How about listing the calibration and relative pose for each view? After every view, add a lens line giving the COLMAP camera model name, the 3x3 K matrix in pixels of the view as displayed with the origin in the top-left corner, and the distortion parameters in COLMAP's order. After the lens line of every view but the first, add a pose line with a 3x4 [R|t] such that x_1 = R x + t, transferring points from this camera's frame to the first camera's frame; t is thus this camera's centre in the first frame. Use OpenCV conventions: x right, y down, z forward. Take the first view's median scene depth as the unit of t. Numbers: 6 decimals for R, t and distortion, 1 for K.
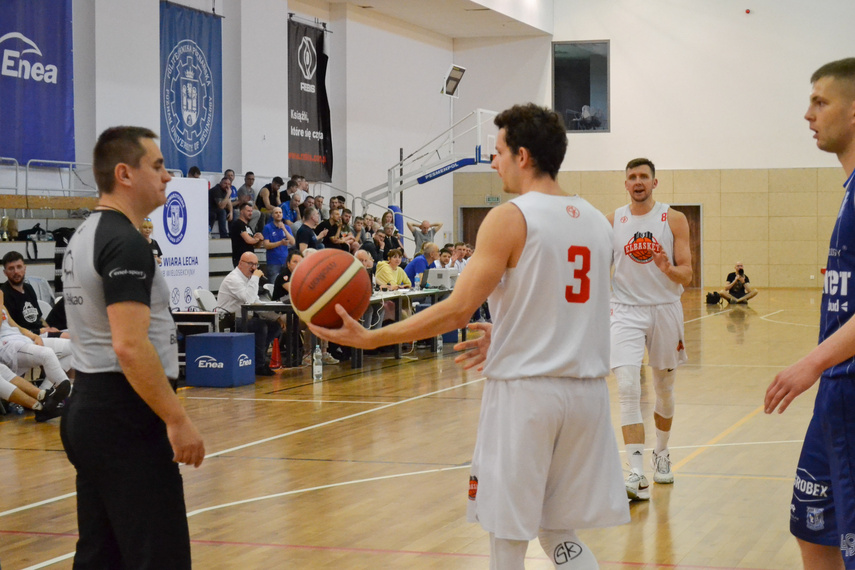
lens RADIAL K [[1808.4, 0, 453.9], [0, 1808.4, 257.0], [0, 0, 1]] dist [-0.012572, 0.160812]
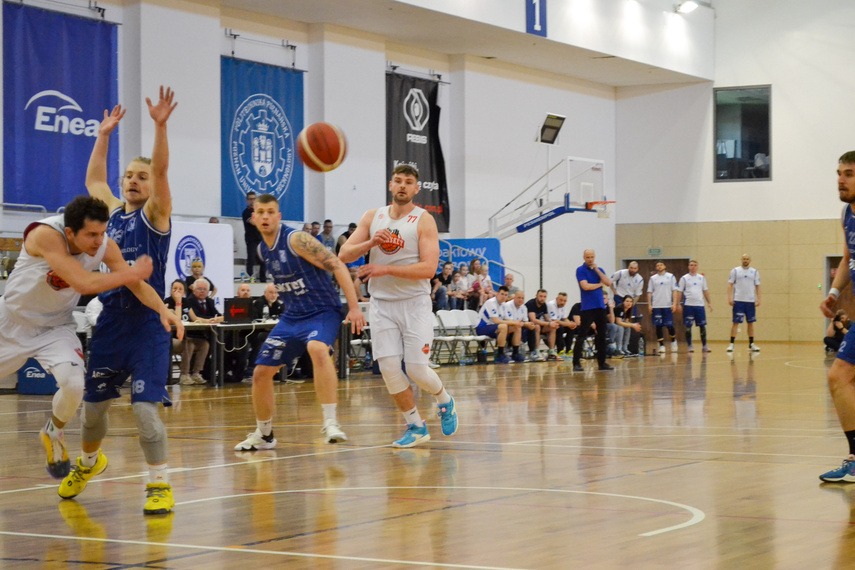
lens RADIAL K [[1958.6, 0, 413.7], [0, 1958.6, 284.7], [0, 0, 1]] dist [-0.004882, 0.289870]
pose [[0.973437, -0.001189, -0.228953, 0.178679], [-0.004117, 0.999734, -0.022699, 0.013809], [0.228919, 0.023039, 0.973173, -0.070552]]
